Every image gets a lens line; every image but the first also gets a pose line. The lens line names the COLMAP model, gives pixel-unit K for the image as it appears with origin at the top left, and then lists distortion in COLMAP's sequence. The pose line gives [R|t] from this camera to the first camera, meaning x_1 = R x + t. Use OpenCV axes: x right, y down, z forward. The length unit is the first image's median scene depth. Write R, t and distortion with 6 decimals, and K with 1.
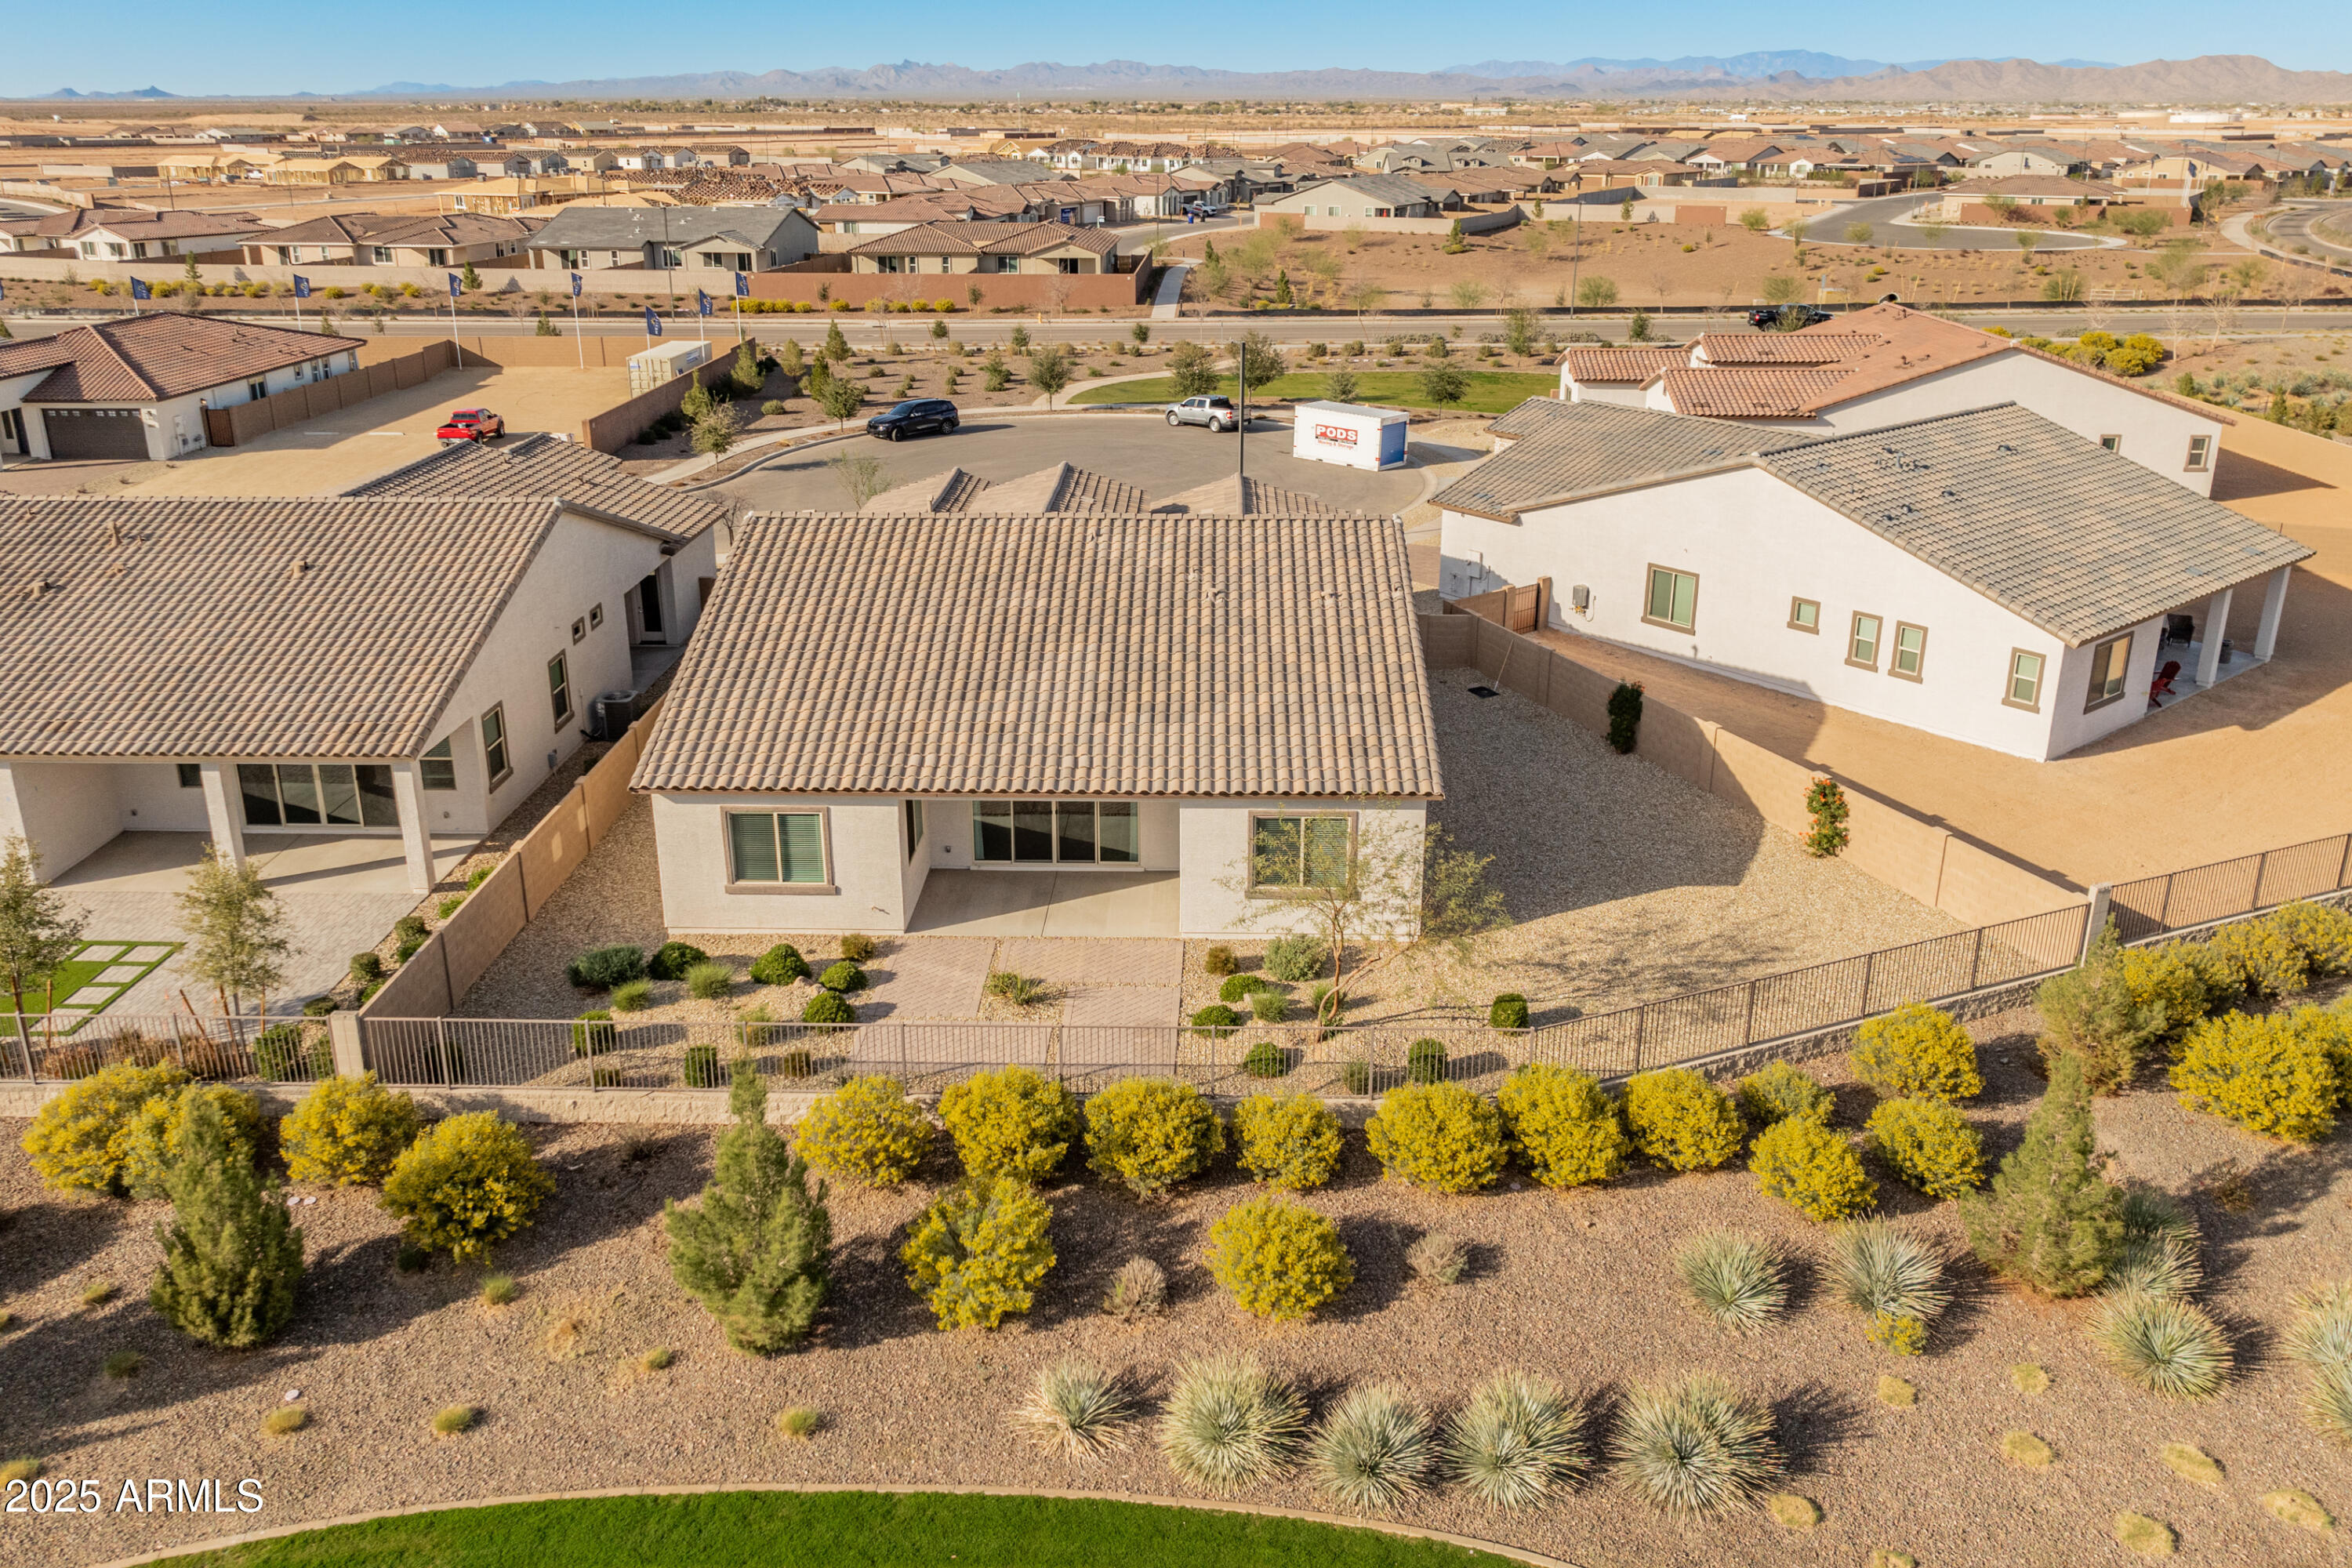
lens RADIAL K [[1753.7, 0, 1179.6], [0, 1753.7, 699.8], [0, 0, 1]] dist [-0.001212, -0.008740]
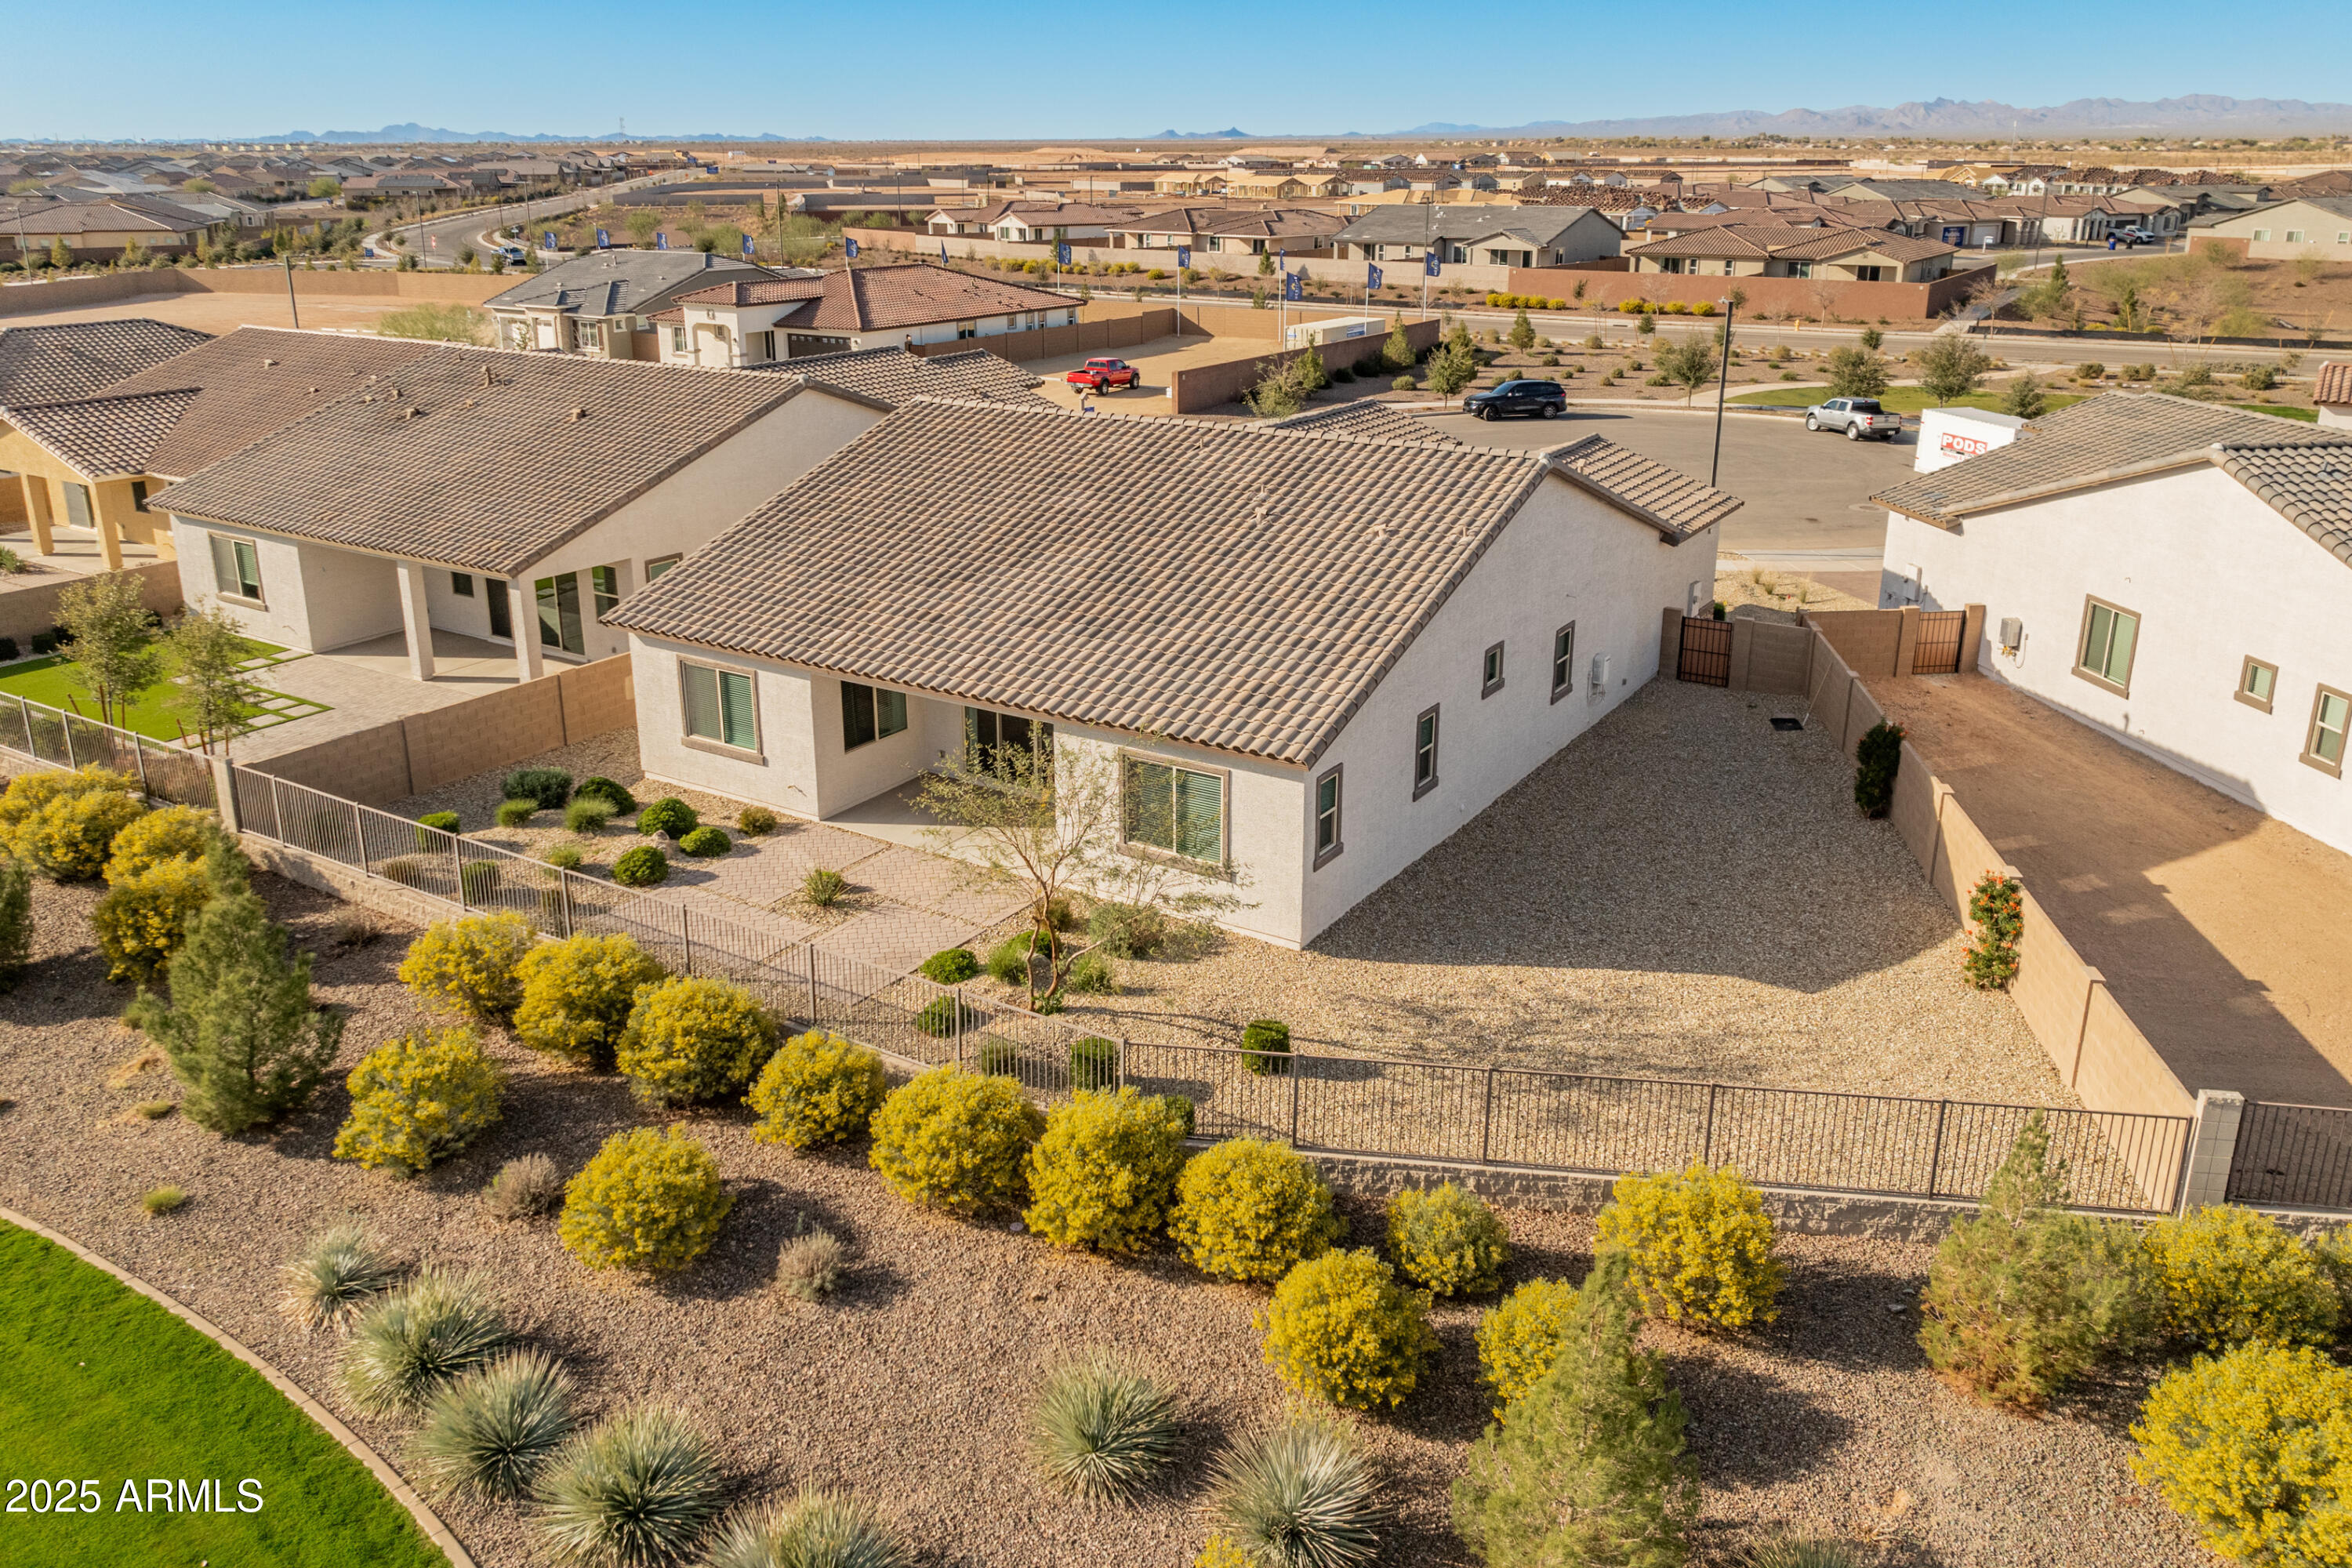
lens RADIAL K [[1753.7, 0, 1179.6], [0, 1753.7, 699.8], [0, 0, 1]] dist [-0.001212, -0.008740]
pose [[0.857453, 0.154827, -0.490717, 0.418645], [-0.165268, 0.985996, 0.022312, 0.015529], [0.487299, 0.061968, 0.871033, 0.250302]]
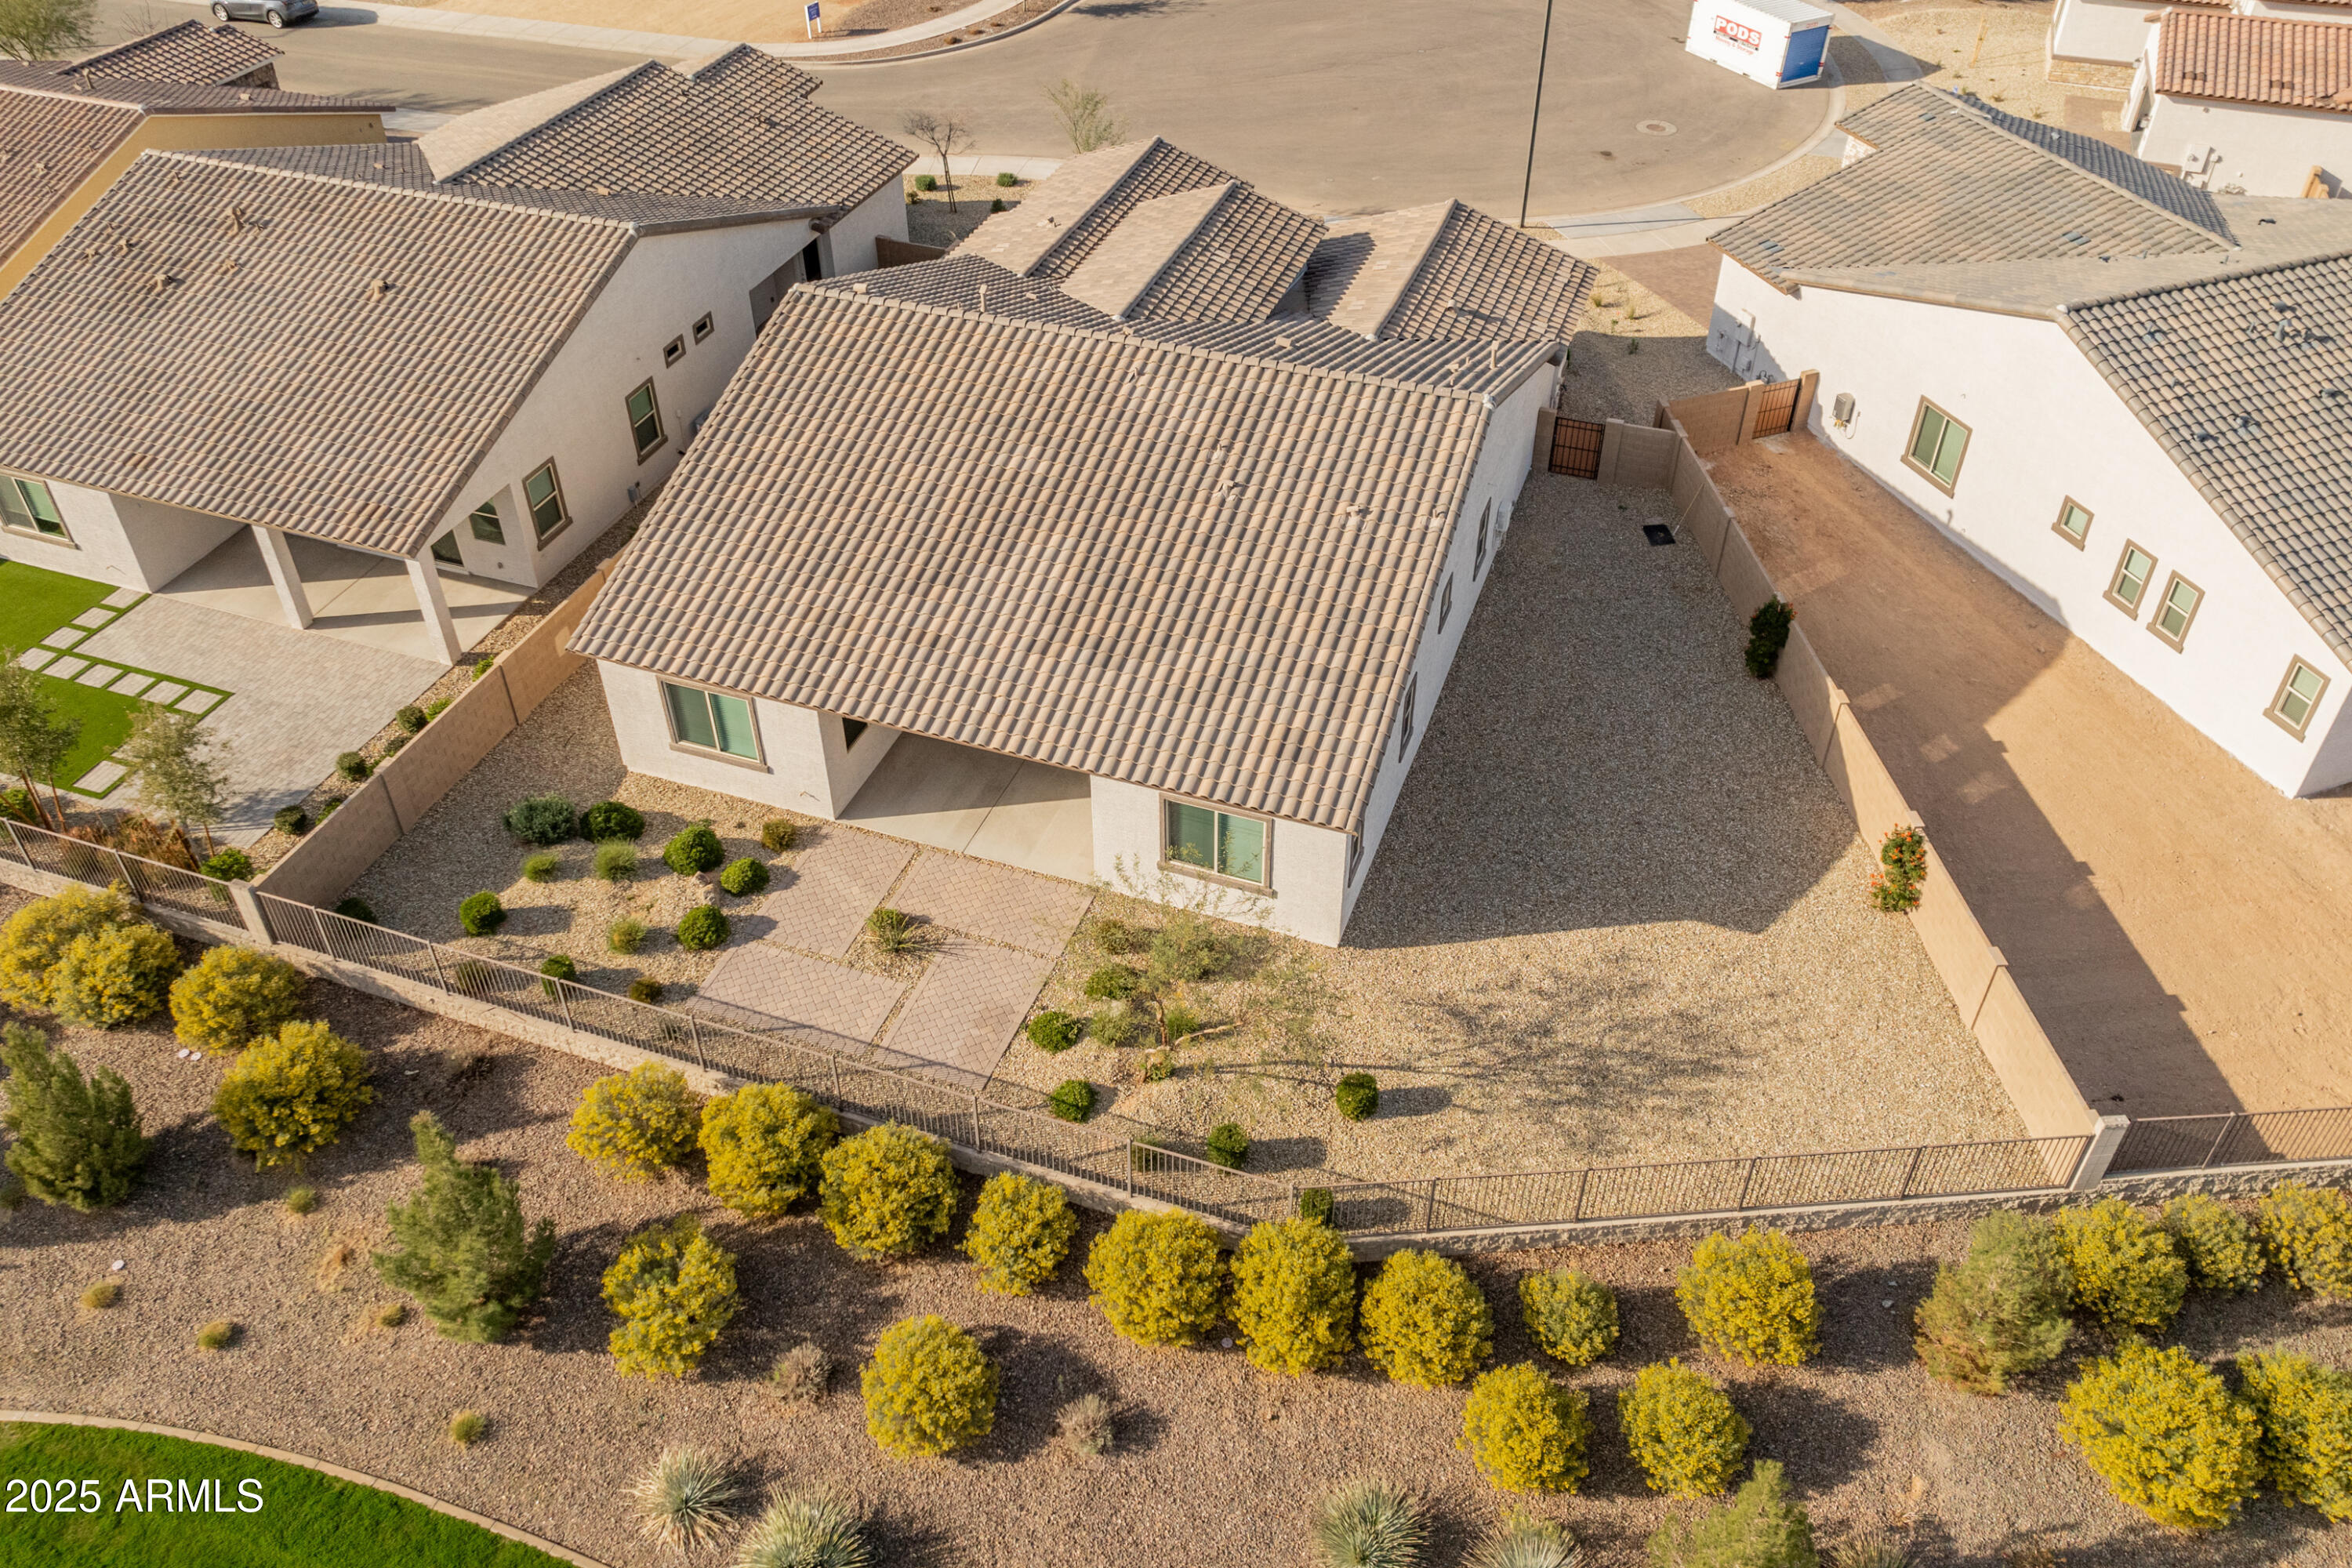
lens RADIAL K [[1800.7, 0, 1182.8], [0, 1800.7, 715.4], [0, 0, 1]] dist [-0.003557, -0.006791]
pose [[0.948996, 0.193396, -0.249008, 0.244832], [-0.096976, 0.930535, 0.353130, -0.270866], [0.300005, -0.310971, 0.901828, 0.152907]]
